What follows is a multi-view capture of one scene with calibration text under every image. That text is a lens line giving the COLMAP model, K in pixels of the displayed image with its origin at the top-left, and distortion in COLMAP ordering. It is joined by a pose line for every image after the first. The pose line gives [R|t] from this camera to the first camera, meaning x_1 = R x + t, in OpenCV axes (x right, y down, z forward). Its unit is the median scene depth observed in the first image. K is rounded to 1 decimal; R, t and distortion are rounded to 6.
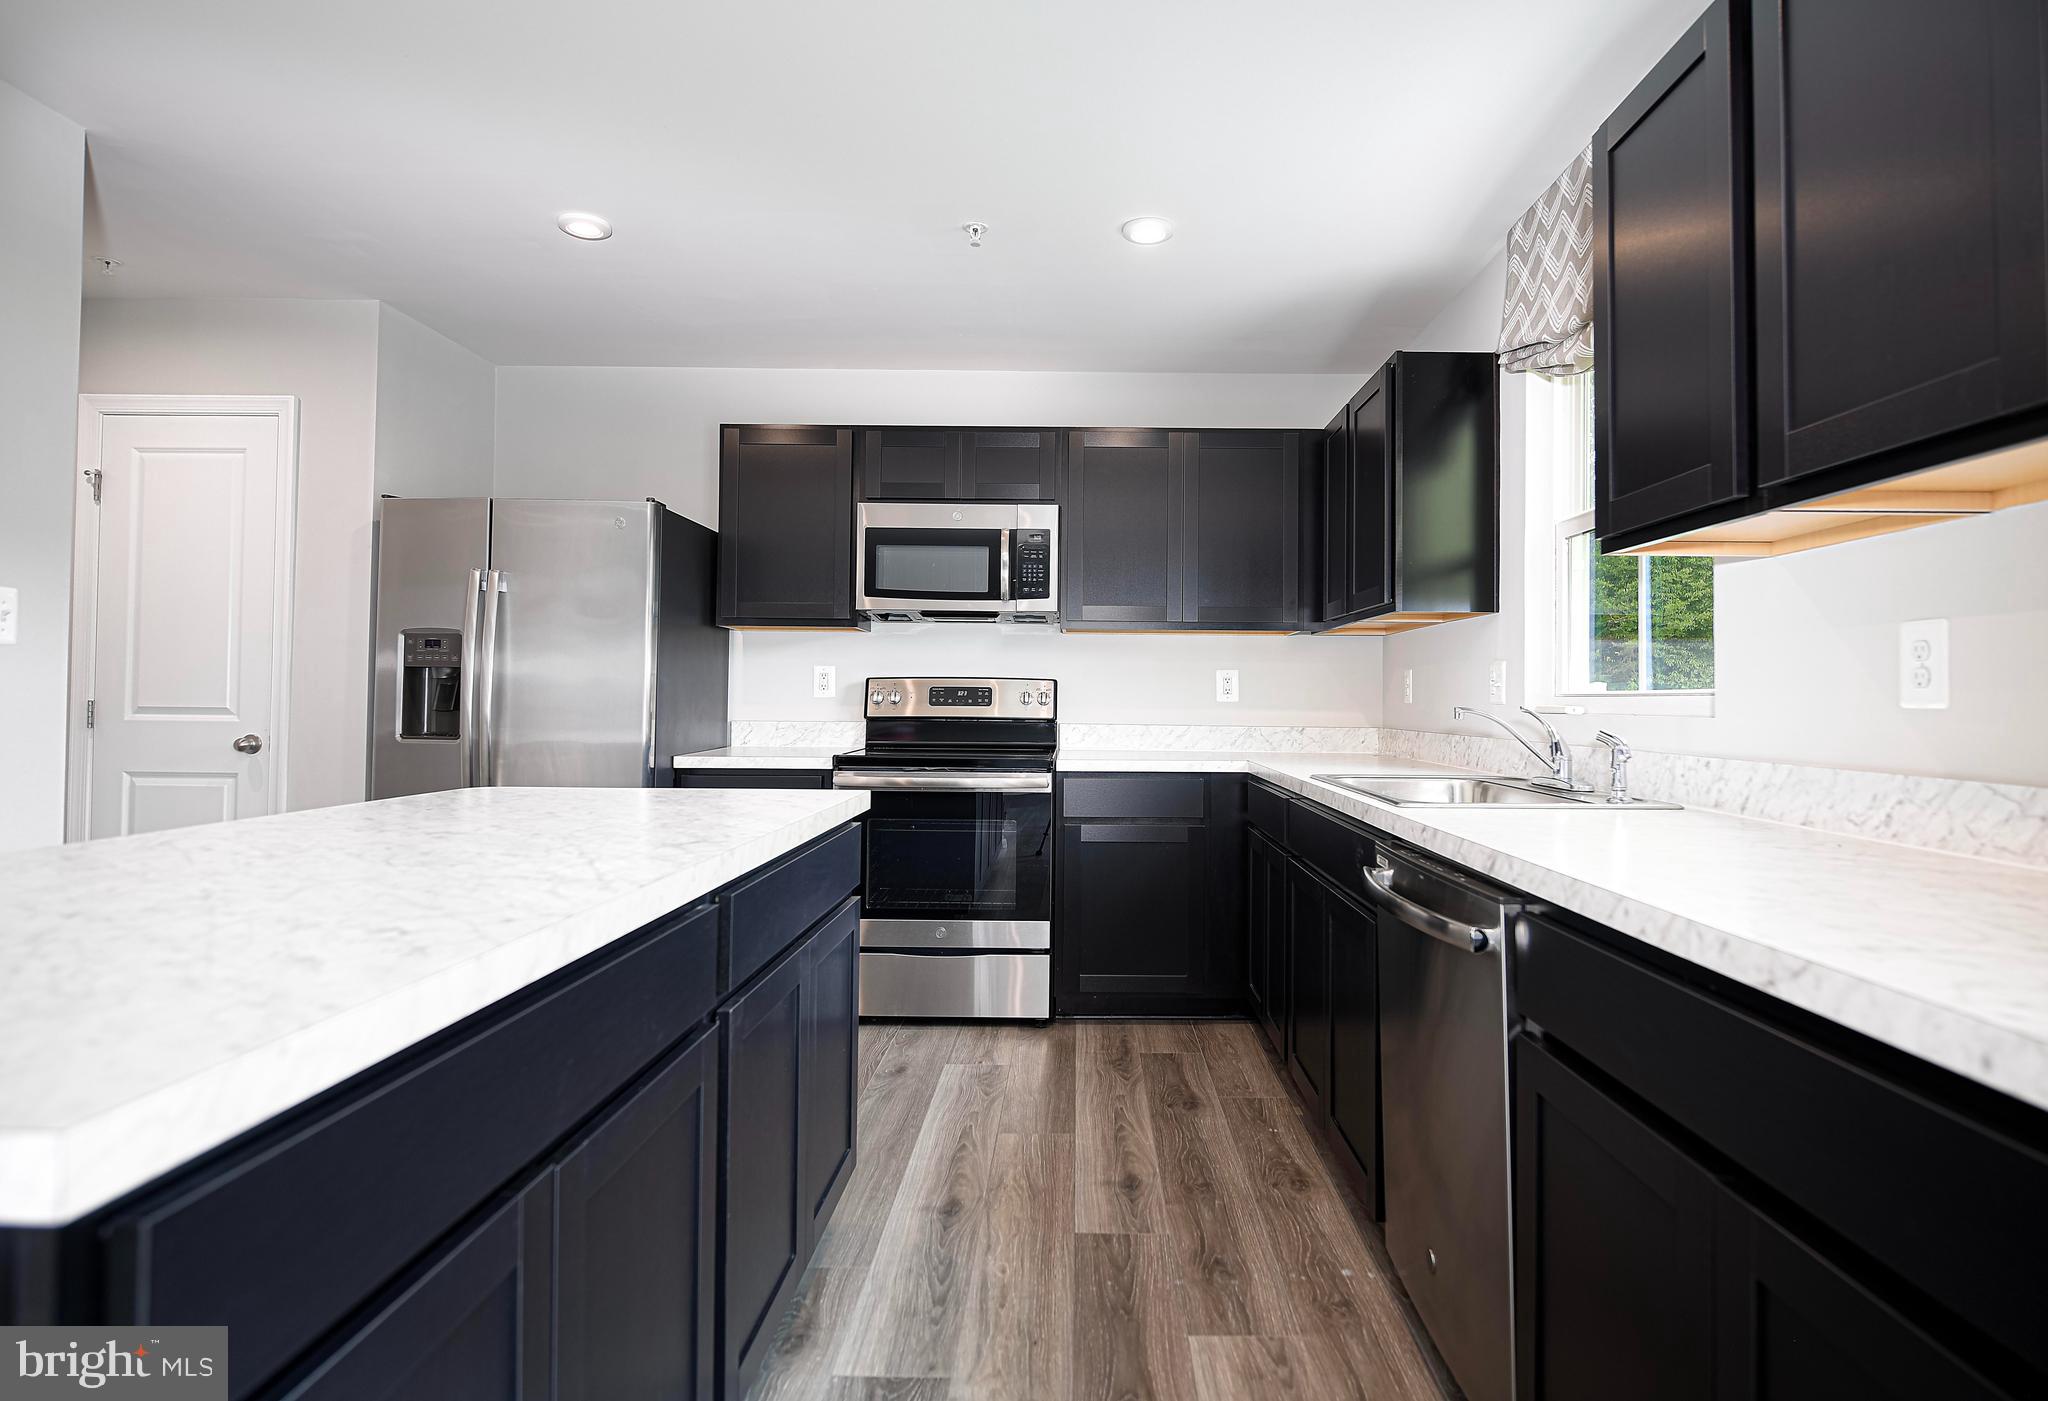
lens RADIAL K [[1059.1, 0, 1090.5], [0, 1059.1, 678.2], [0, 0, 1]] dist [-0.003887, -0.000285]
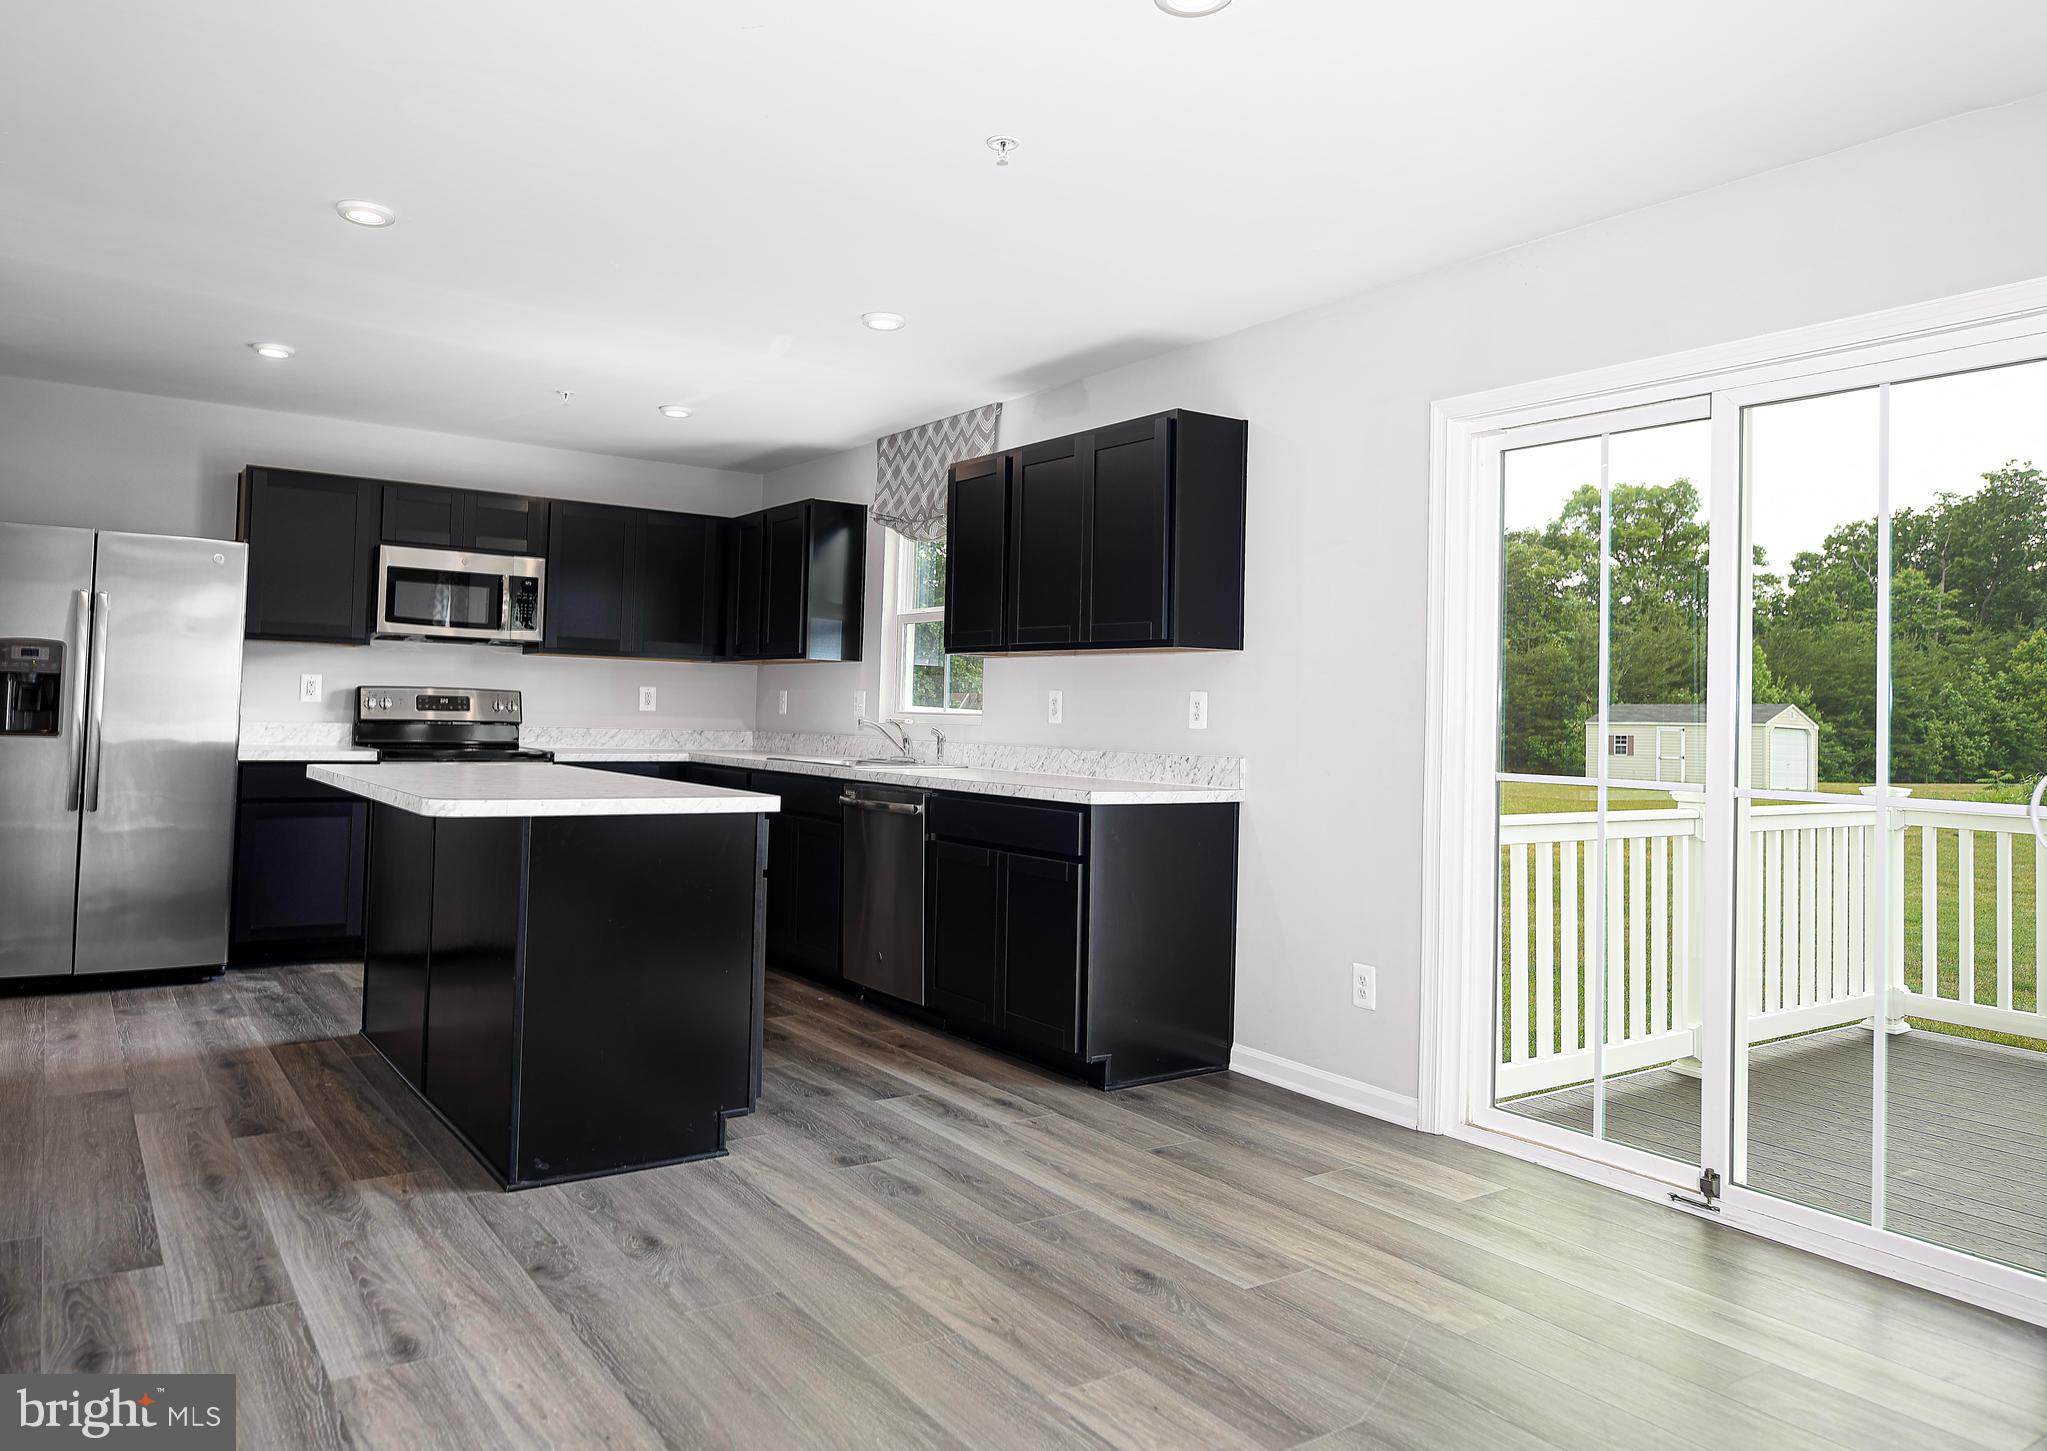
lens RADIAL K [[1409.9, 0, 989.6], [0, 1409.9, 649.1], [0, 0, 1]] dist [-0.007759, 0.000112]
pose [[0.829609, 0.038435, 0.557020, -0.524104], [-0.029933, 0.999255, -0.024369, -0.025721], [-0.557541, 0.003543, 0.830142, -0.728770]]
